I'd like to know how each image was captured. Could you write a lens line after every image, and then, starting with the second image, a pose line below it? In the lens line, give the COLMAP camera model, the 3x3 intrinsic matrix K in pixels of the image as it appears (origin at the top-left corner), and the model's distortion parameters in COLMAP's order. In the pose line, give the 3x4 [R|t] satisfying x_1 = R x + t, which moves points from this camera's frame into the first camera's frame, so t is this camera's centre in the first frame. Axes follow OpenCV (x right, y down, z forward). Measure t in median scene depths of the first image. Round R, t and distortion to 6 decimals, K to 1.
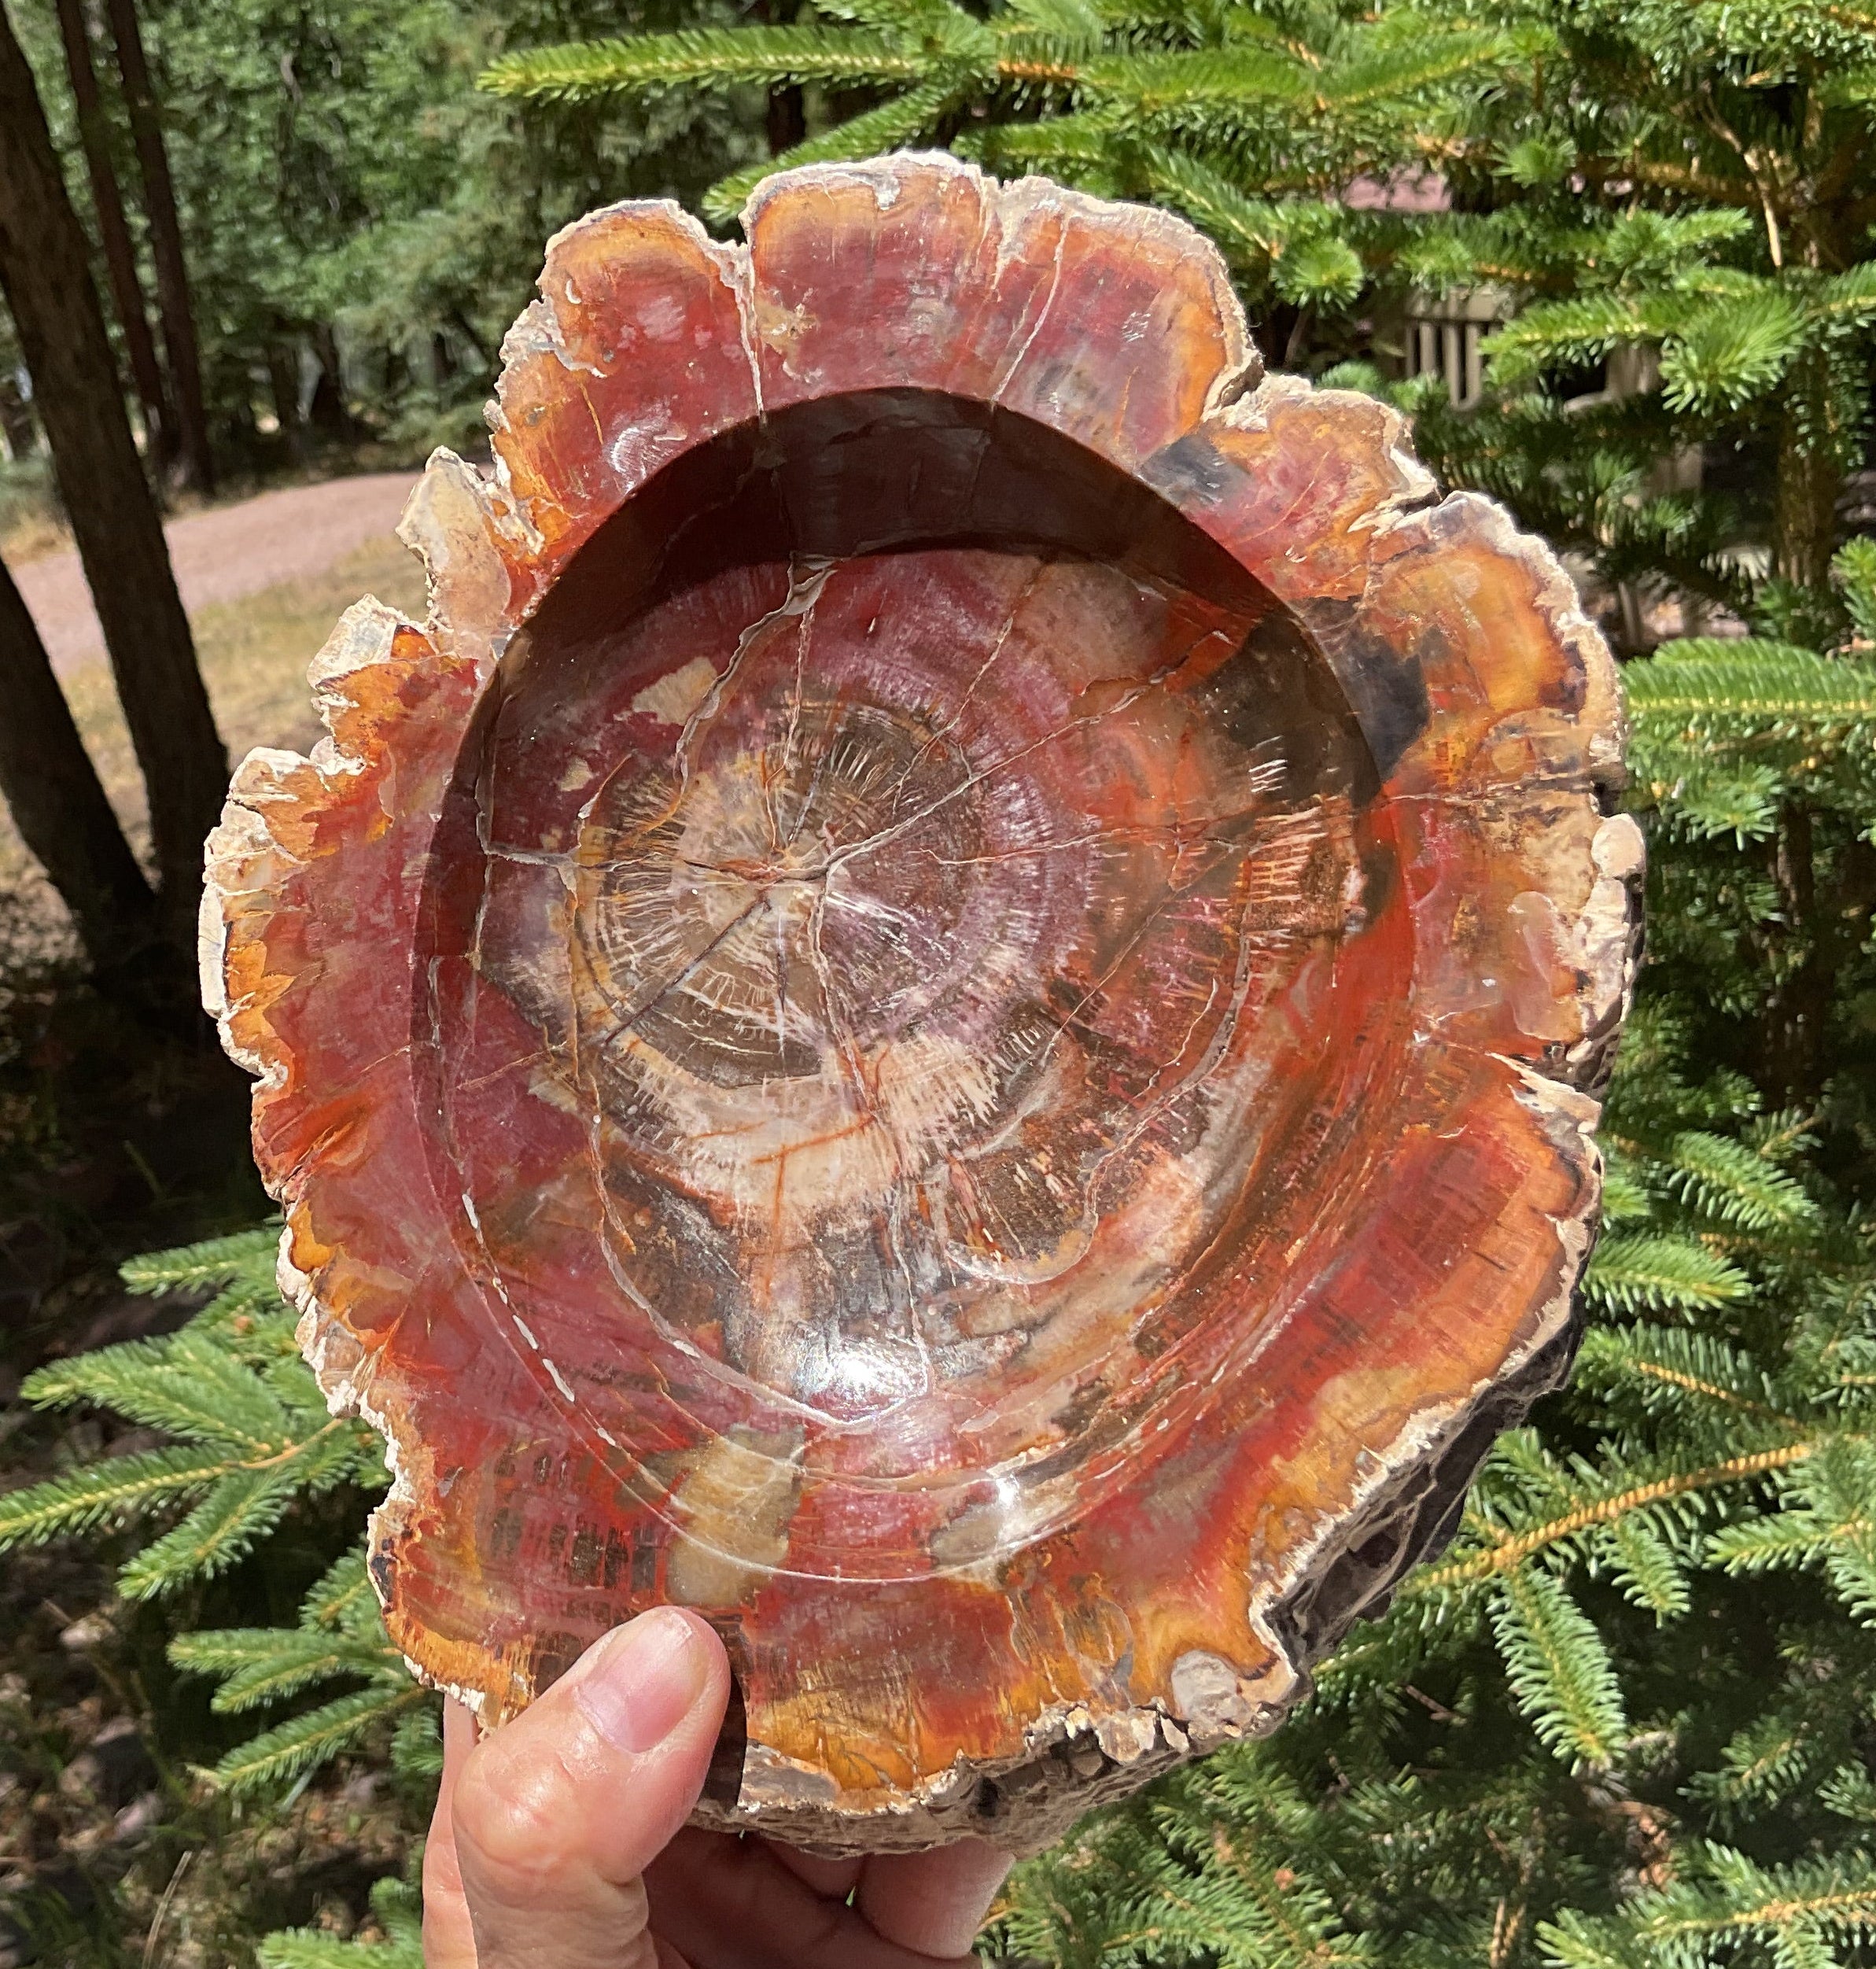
lens RADIAL K [[2577.2, 0, 584.6], [0, 2577.2, 1013.5], [0, 0, 1]] dist [0.057631, 0.000000]
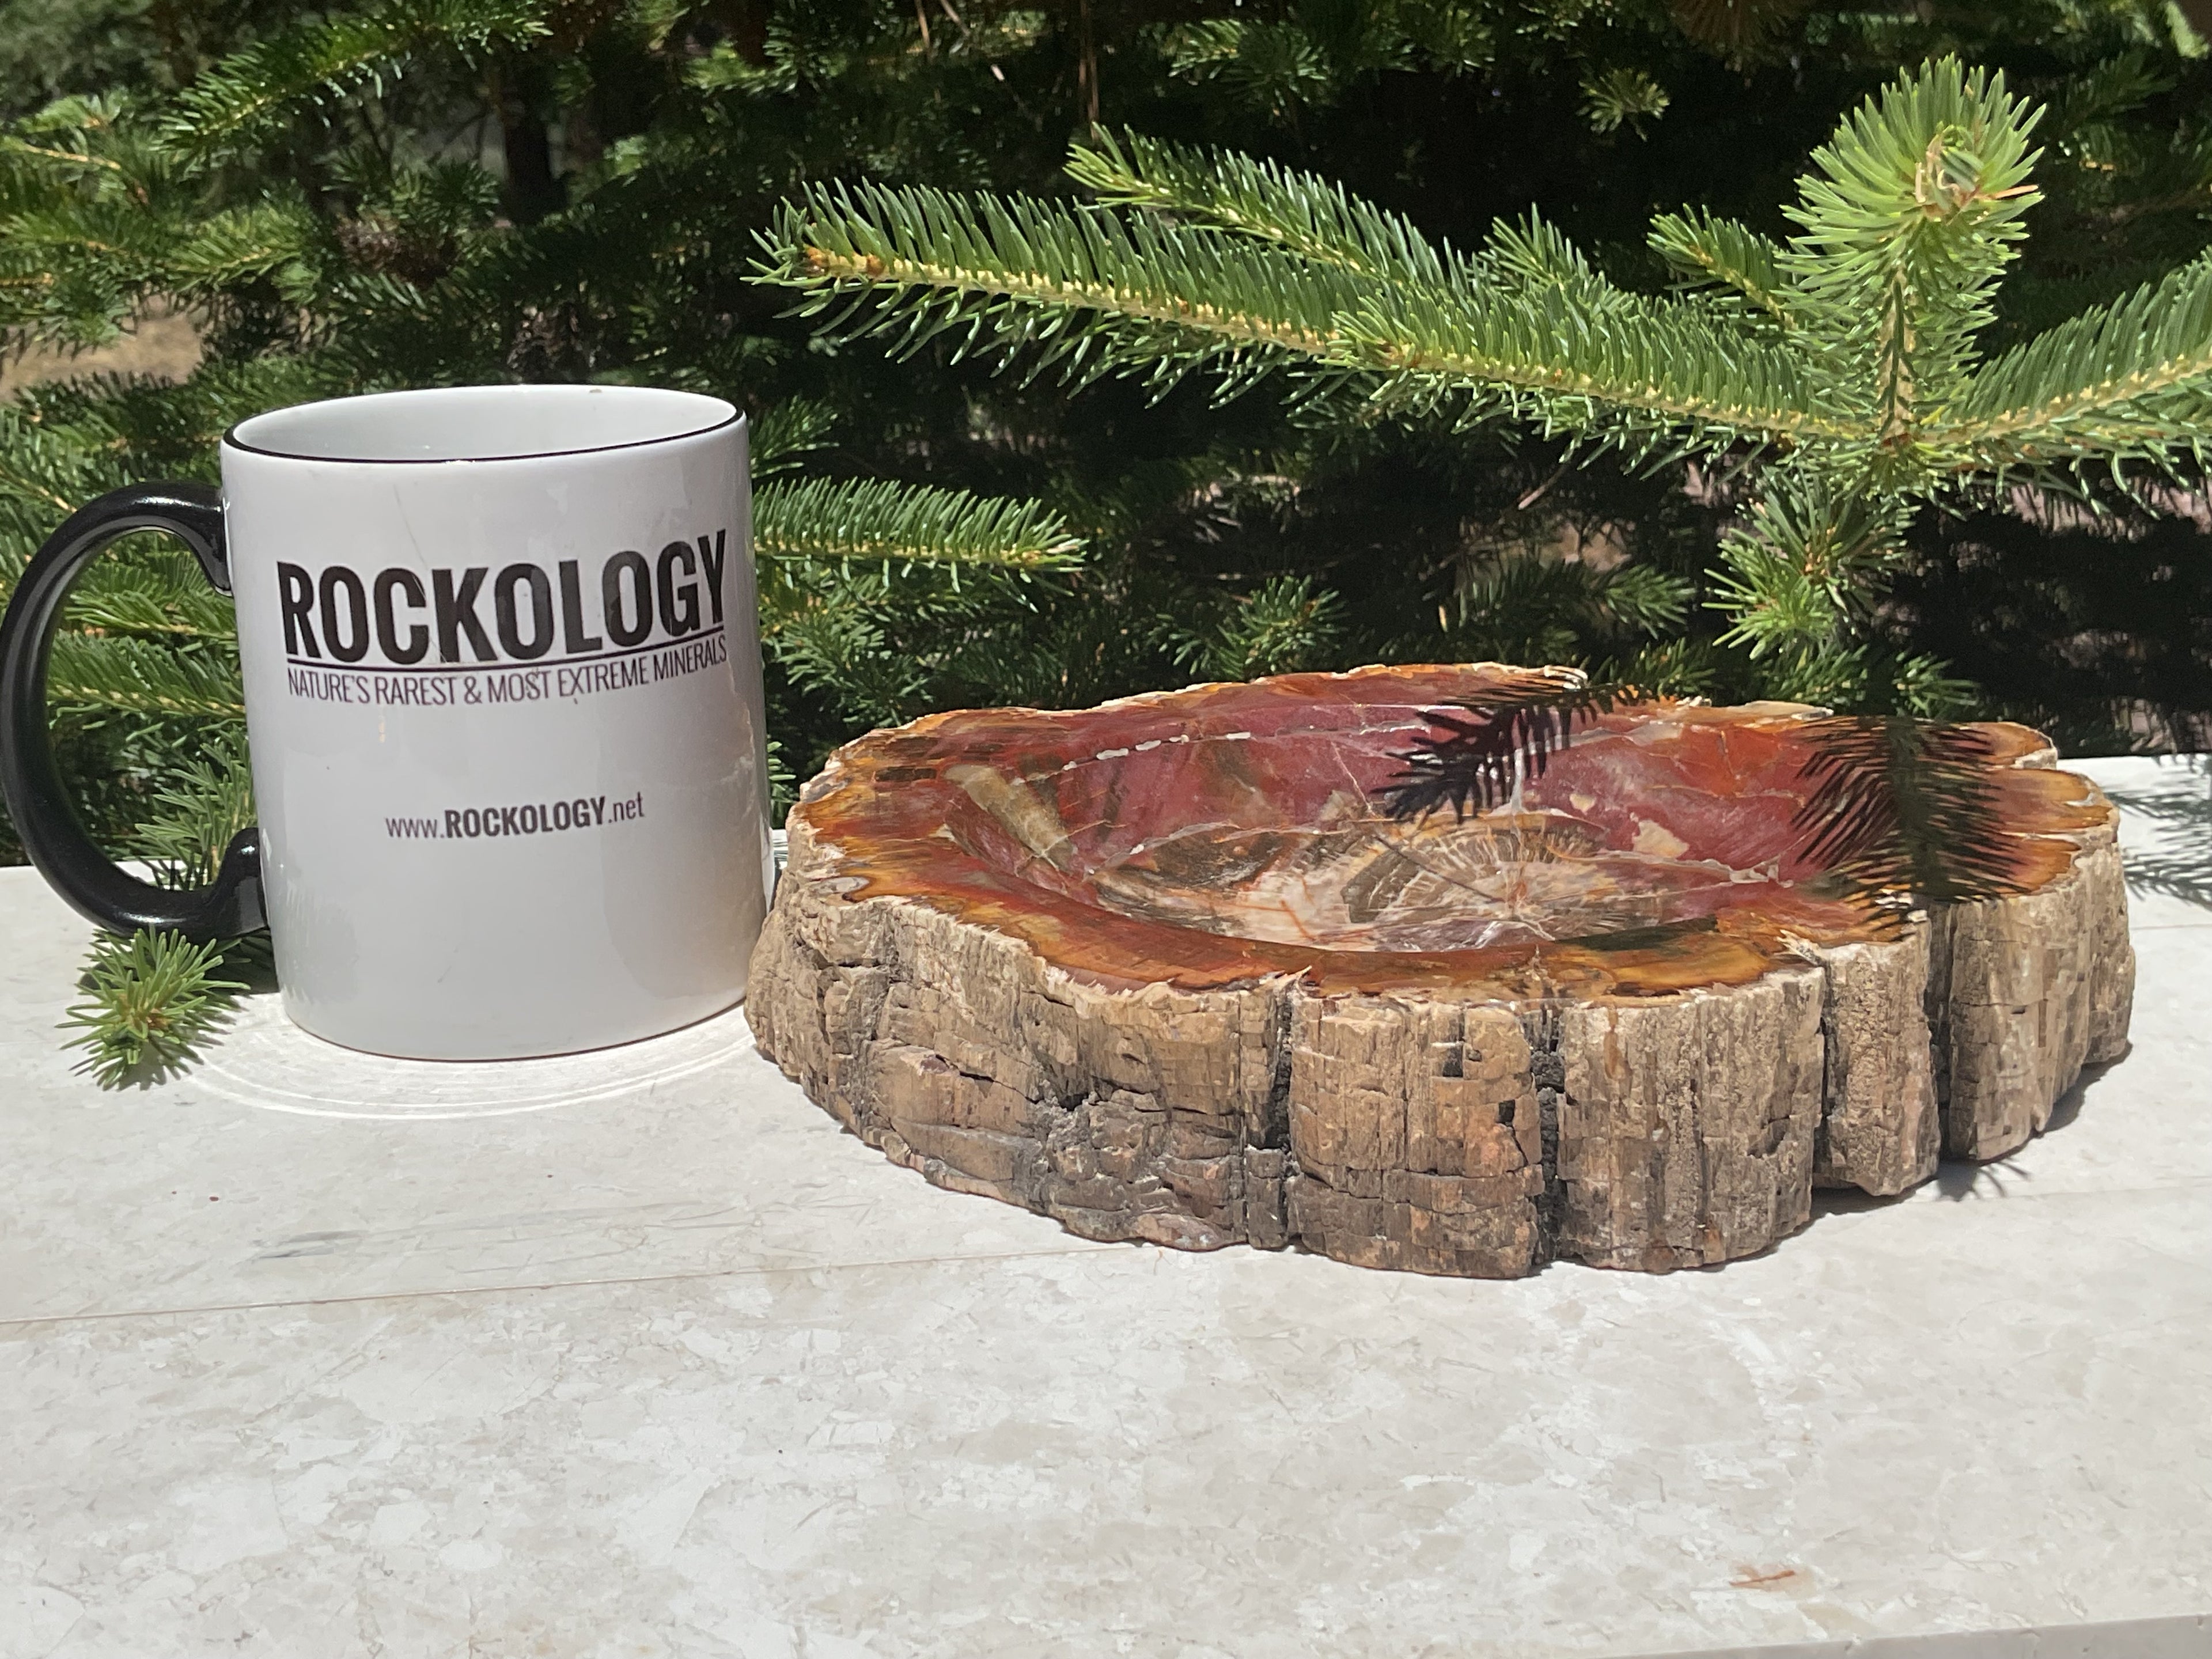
lens RADIAL K [[2797.9, 0, 1146.9], [0, 2797.9, 824.7], [0, 0, 1]] dist [0.107126, 0.000000]
pose [[-0.042790, 0.577664, -0.815152, 1.186407], [-0.967238, 0.180406, 0.178619, -0.133222], [0.250240, 0.796089, 0.551019, 0.187255]]
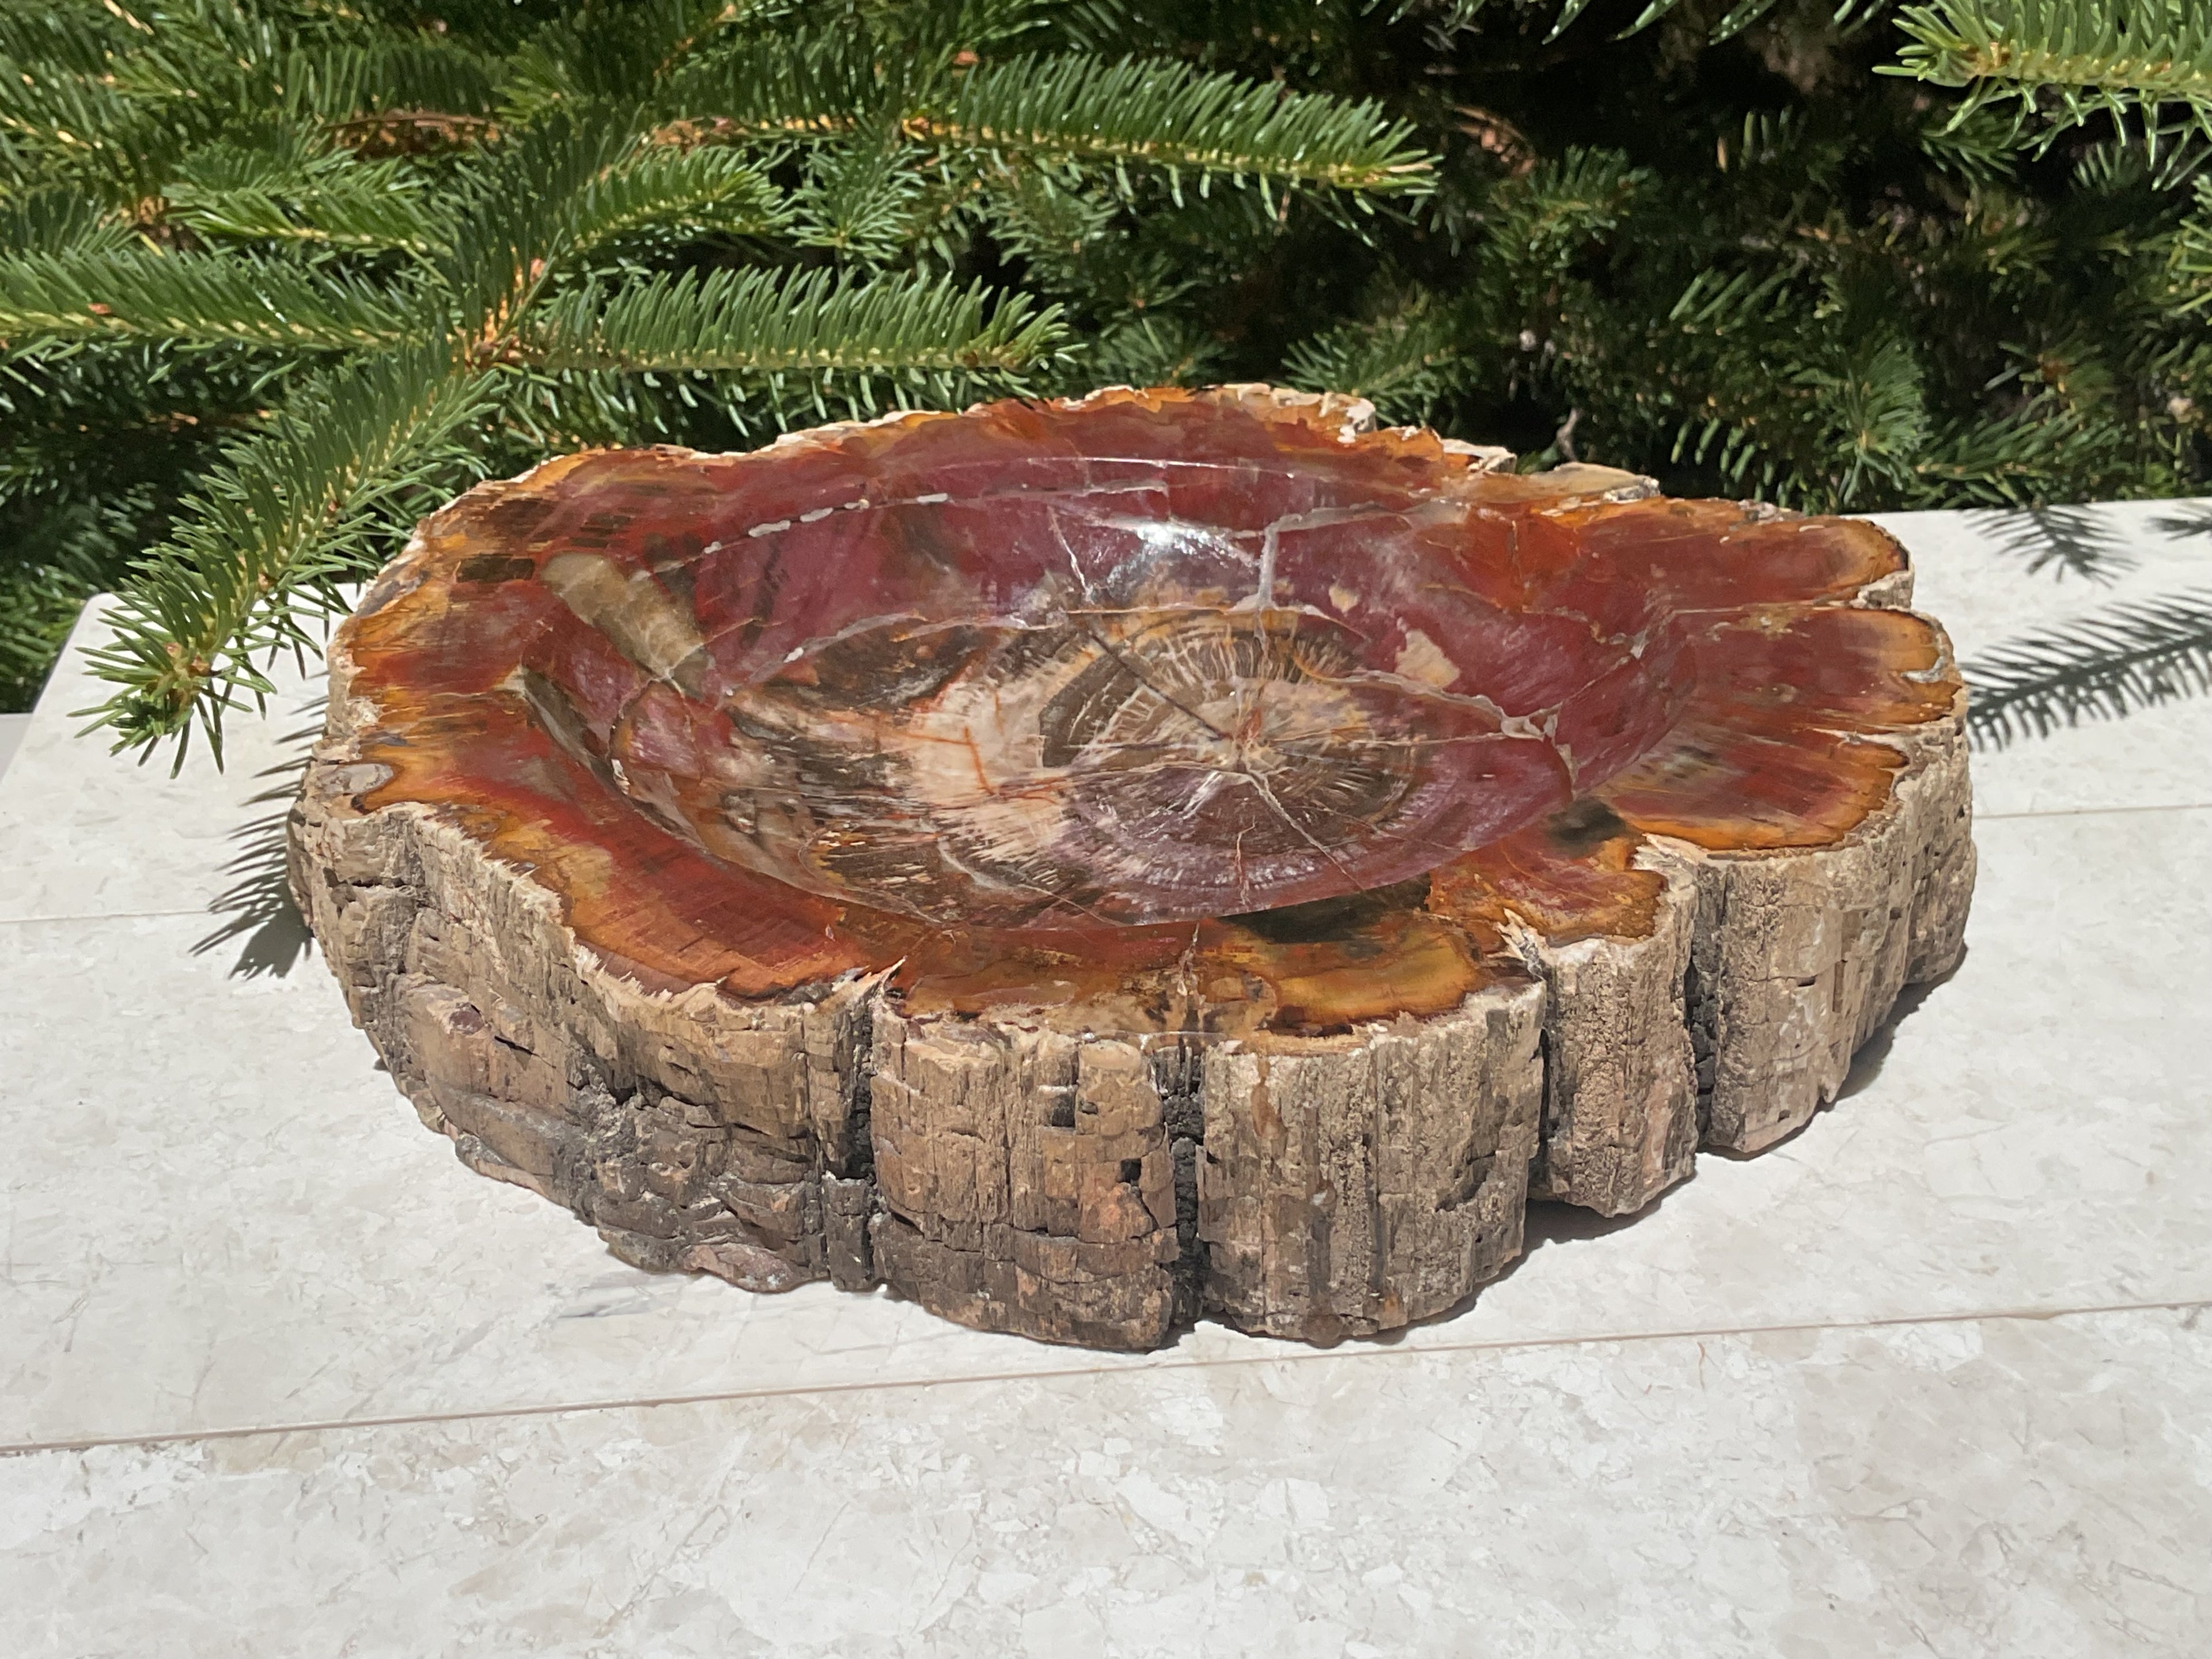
lens RADIAL K [[2797.9, 0, 1128.9], [0, 2797.9, 831.4], [0, 0, 1]] dist [0.107126, 0.000000]
pose [[-0.057389, 0.751109, -0.657679, 0.850282], [-0.968844, 0.117080, 0.218253, -0.252733], [0.240933, 0.649714, 0.720988, 0.219667]]
